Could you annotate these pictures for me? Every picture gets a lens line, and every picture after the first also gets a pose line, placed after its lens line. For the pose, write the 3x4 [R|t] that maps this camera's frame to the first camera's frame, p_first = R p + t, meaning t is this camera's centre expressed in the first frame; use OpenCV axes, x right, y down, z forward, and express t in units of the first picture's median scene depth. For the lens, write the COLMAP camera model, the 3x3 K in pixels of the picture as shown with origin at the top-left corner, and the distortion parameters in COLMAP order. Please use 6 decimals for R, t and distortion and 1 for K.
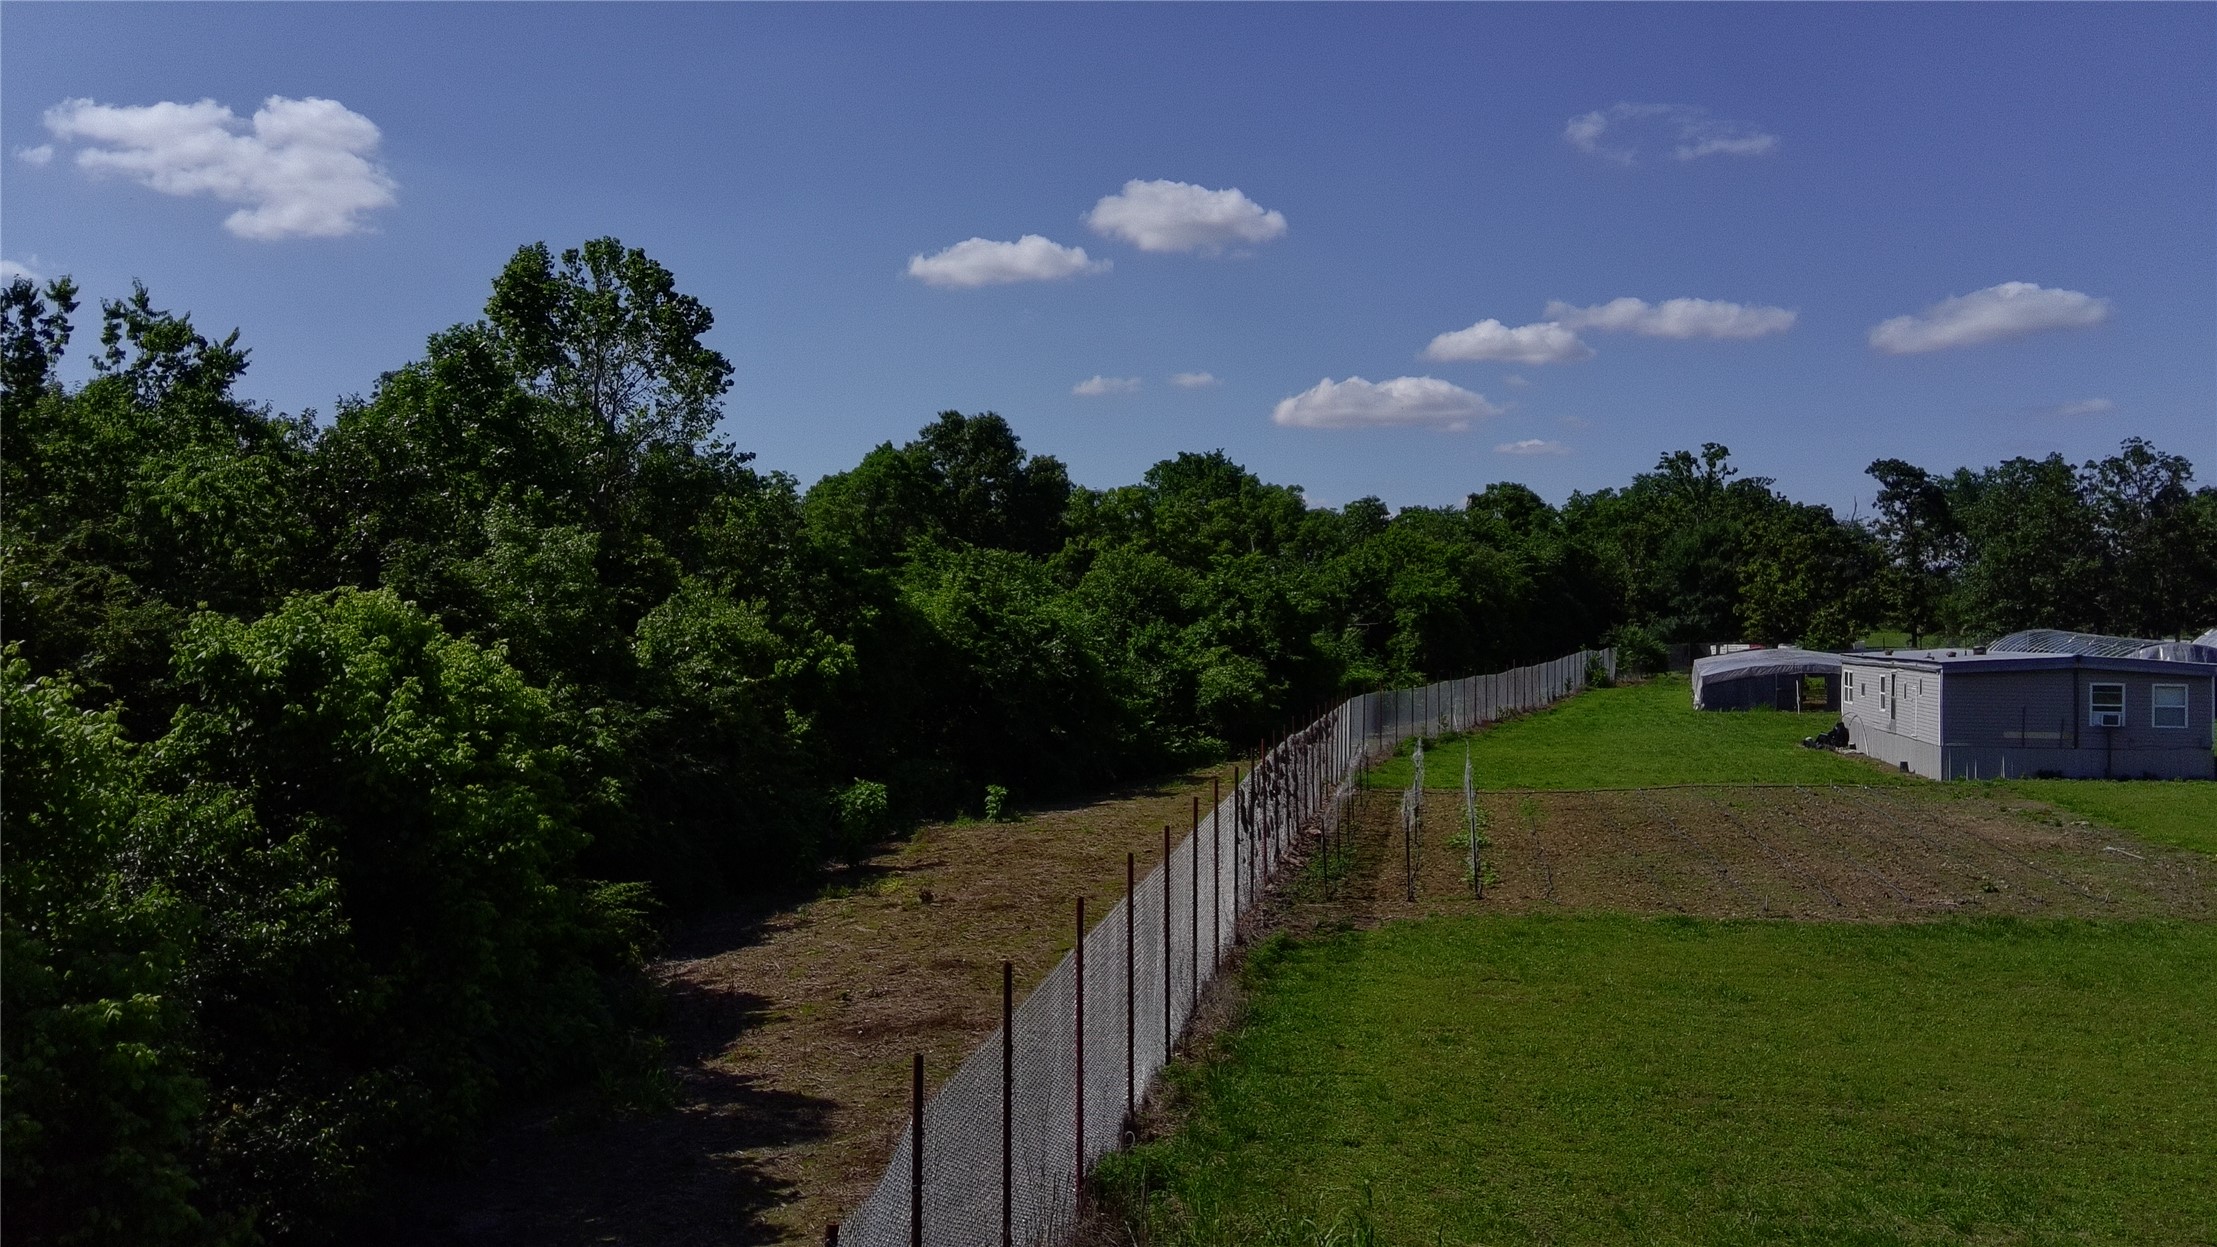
lens RADIAL K [[1933.5, 0, 1108.5], [0, 1933.5, 623.5], [0, 0, 1]] dist [0.136898, -0.208849]
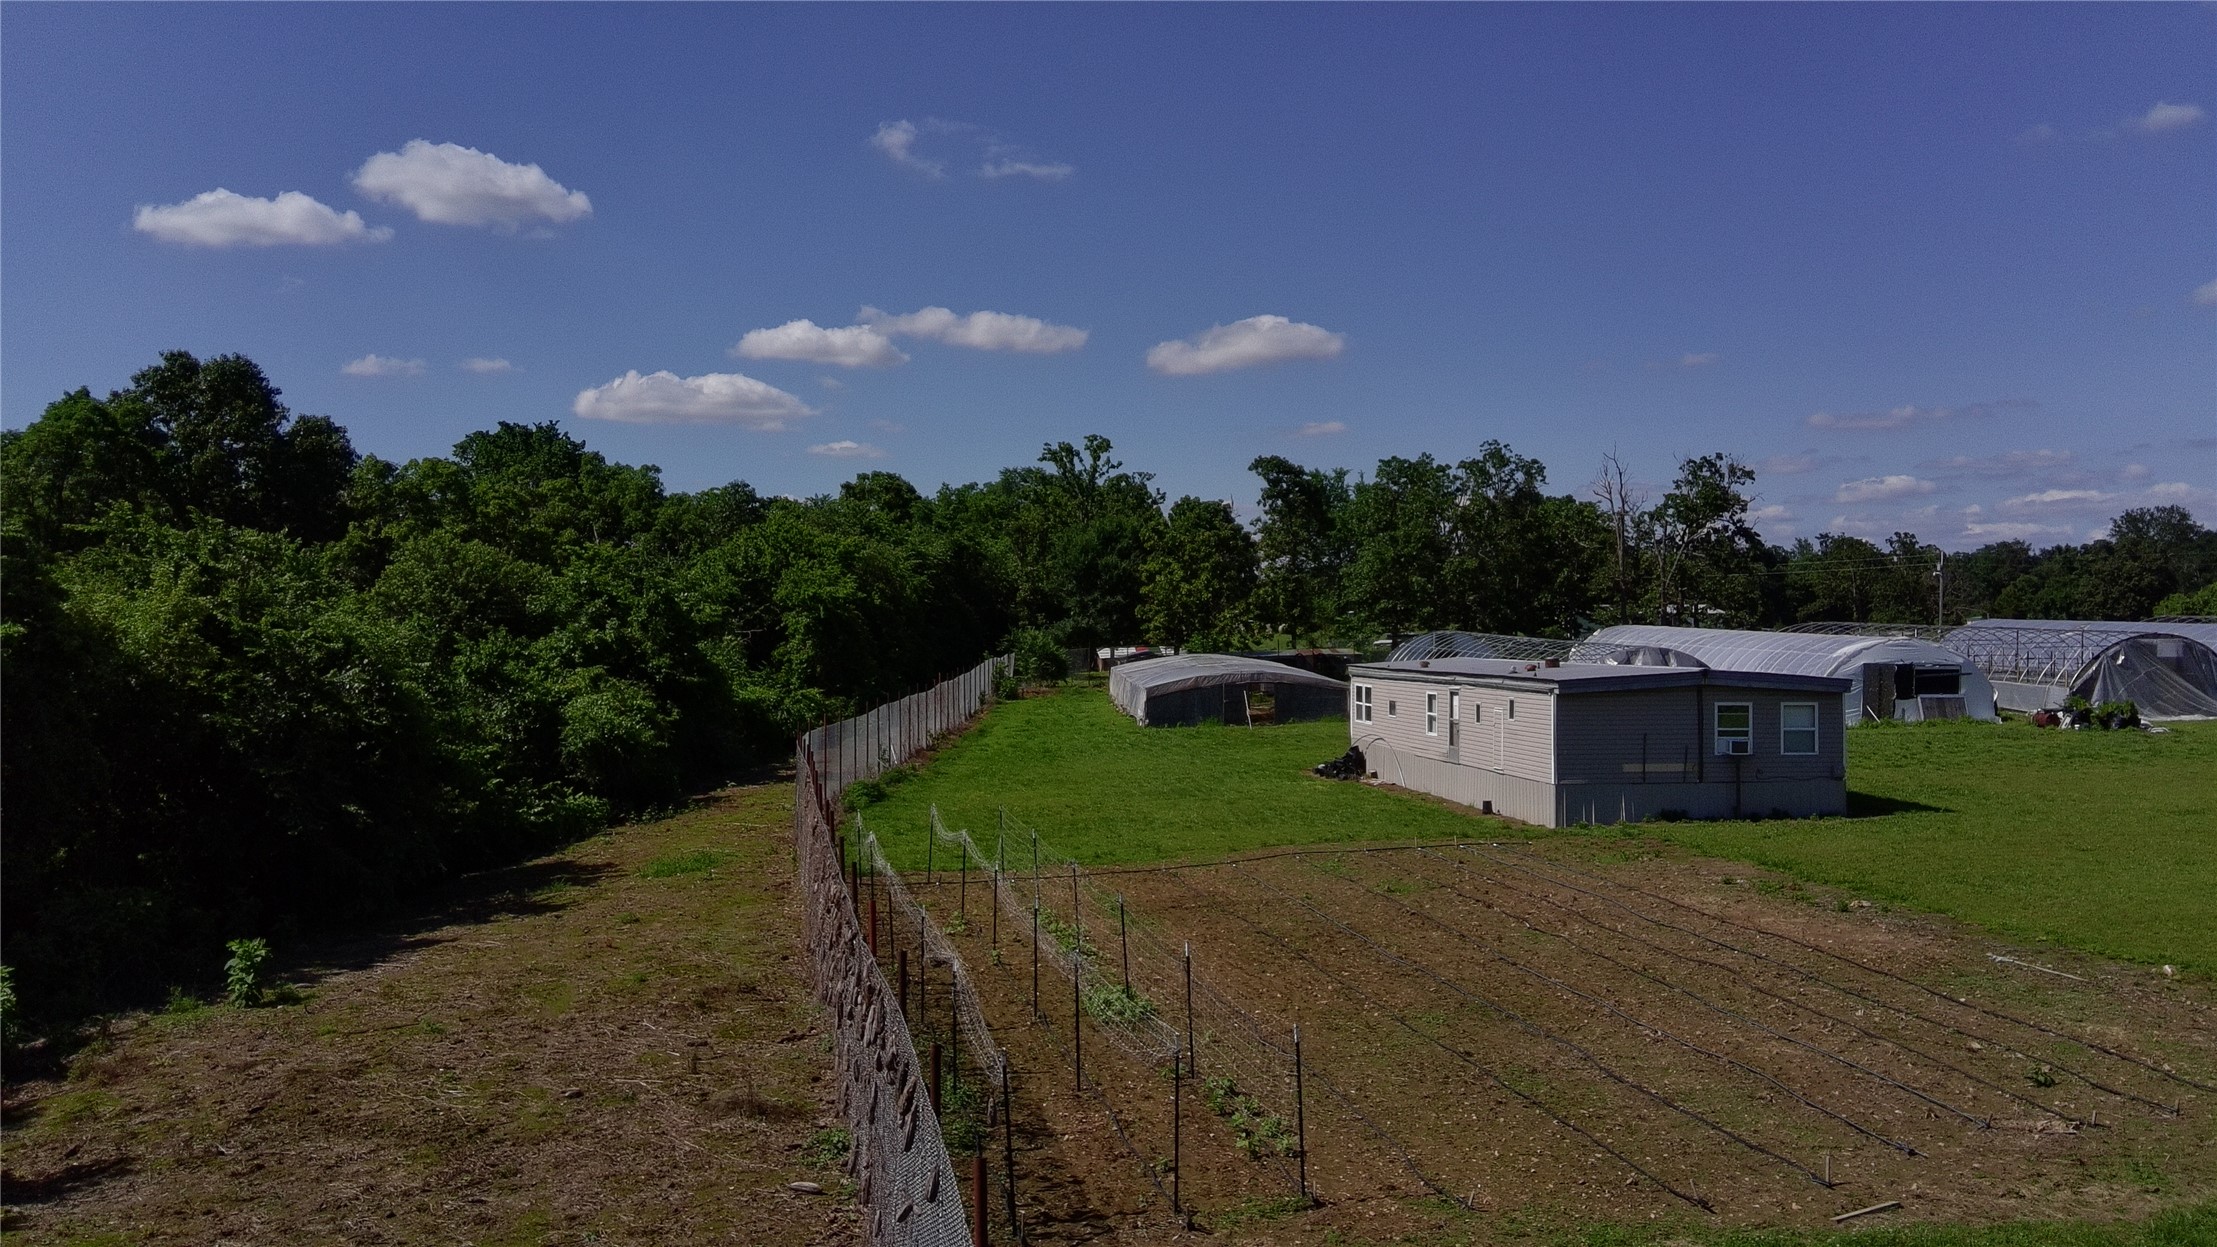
lens RADIAL K [[1820.4, 0, 1123.3], [0, 1820.4, 598.9], [0, 0, 1]] dist [0.117382, -0.195426]
pose [[0.927198, -0.002637, 0.374563, -0.011535], [0.007258, 0.999914, -0.010927, -0.003560], [-0.374502, 0.012850, 0.927137, 0.200674]]
